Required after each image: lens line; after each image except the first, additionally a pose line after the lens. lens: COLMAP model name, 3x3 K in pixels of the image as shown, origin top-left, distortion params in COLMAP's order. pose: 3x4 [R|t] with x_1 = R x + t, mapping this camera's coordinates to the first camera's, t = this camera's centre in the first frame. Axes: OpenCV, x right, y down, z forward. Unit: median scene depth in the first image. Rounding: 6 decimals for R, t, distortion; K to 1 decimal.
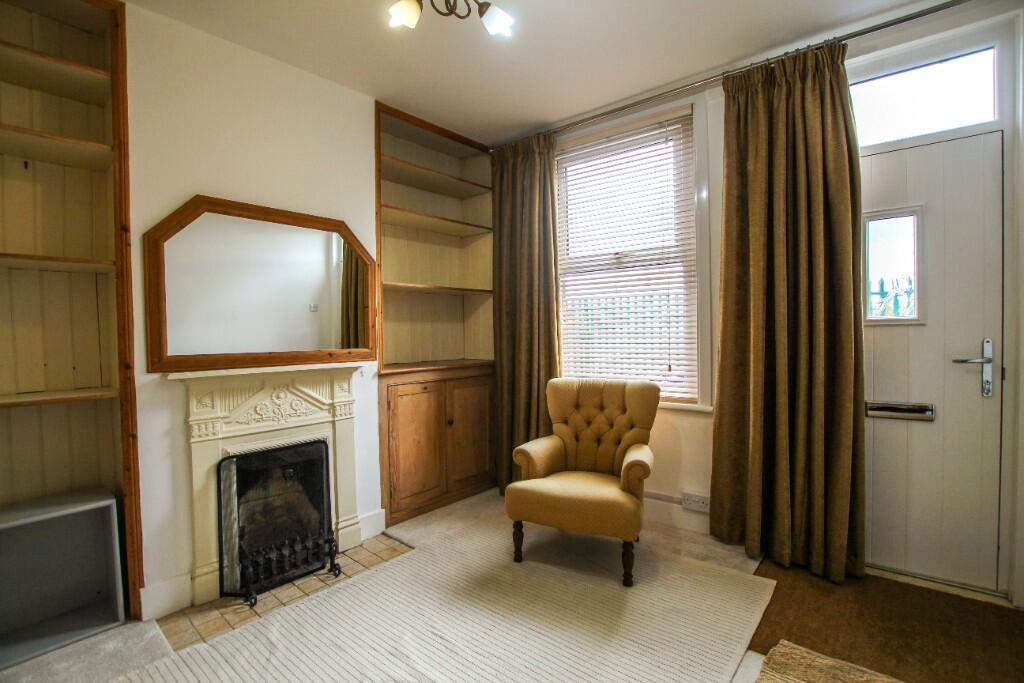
lens RADIAL K [[482.8, 0, 520.6], [0, 482.8, 342.7], [0, 0, 1]] dist [-0.020399, 0.000642]
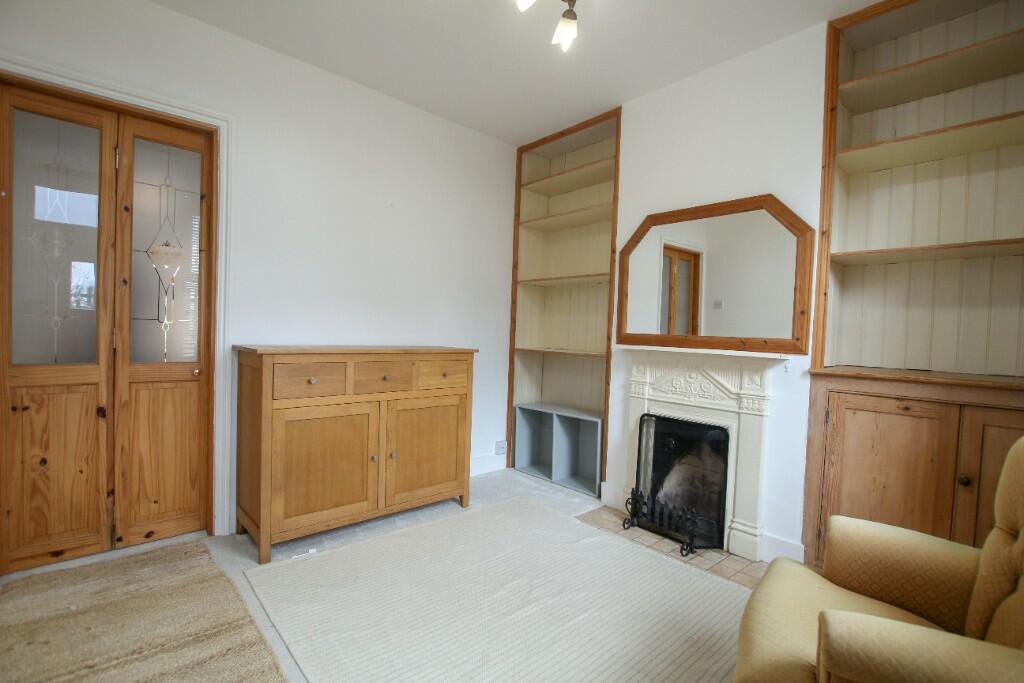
lens RADIAL K [[482.8, 0, 520.6], [0, 482.8, 342.7], [0, 0, 1]] dist [-0.020399, 0.000642]
pose [[-0.143868, 0.033802, -0.989019, 0.651723], [-0.052884, 0.997726, 0.041793, 0.009993], [0.988183, 0.058316, -0.141753, 0.763809]]
